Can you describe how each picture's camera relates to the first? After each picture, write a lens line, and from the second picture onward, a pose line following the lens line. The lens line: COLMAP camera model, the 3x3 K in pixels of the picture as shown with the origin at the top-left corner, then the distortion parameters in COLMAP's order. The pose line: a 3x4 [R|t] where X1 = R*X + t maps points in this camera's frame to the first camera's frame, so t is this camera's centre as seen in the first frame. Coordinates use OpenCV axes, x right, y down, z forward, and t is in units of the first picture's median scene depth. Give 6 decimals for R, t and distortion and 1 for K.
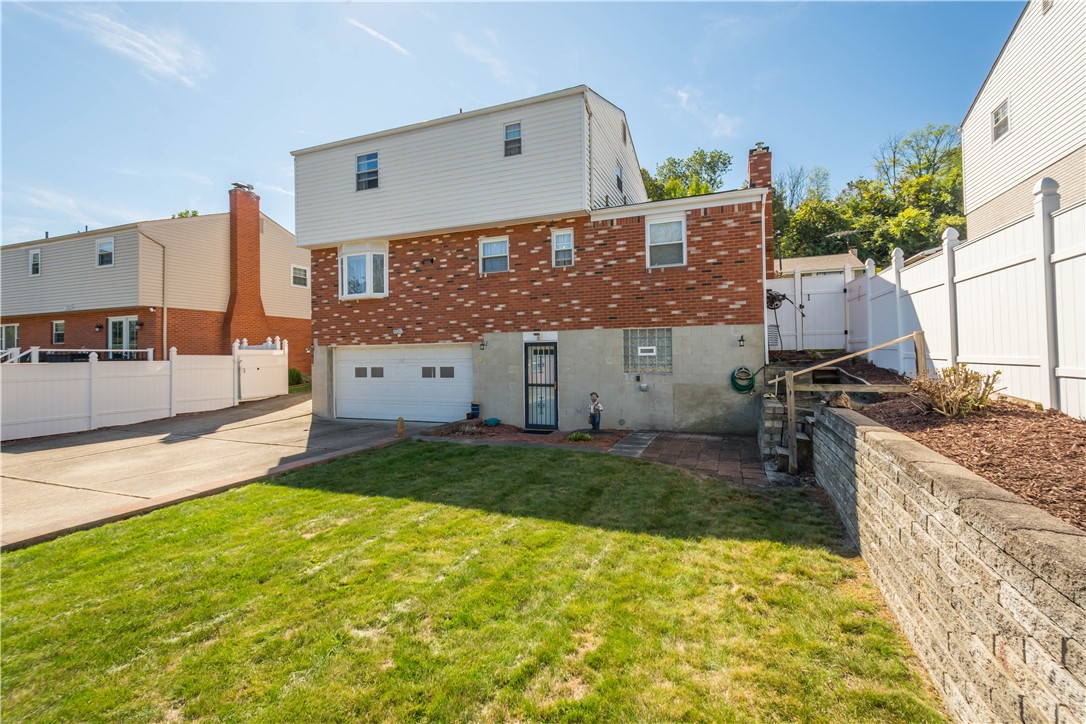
lens RADIAL K [[475.3, 0, 543.0], [0, 475.3, 362.0], [0, 0, 1]] dist [0.000835, -0.000085]
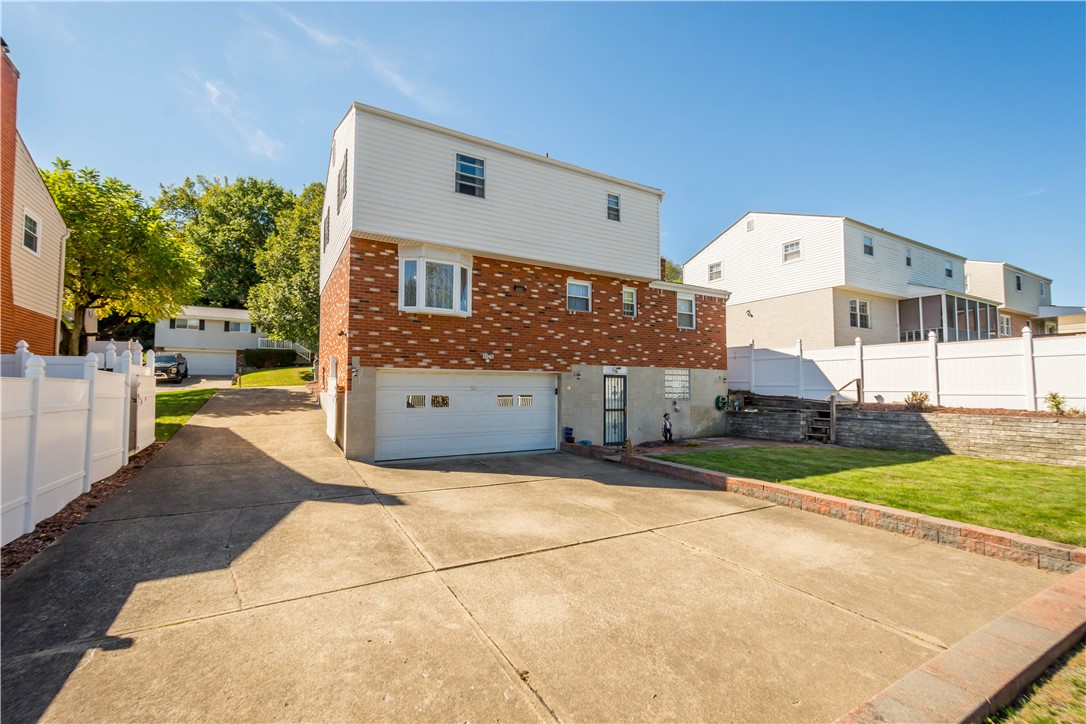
lens RADIAL K [[469.0, 0, 542.4], [0, 469.0, 383.0], [0, 0, 1]] dist [-0.001299, -0.000079]
pose [[0.626486, 0.027706, 0.778940, -1.024862], [-0.000385, 0.999379, -0.035237, 0.021291], [-0.779432, 0.021776, 0.626108, 0.375368]]
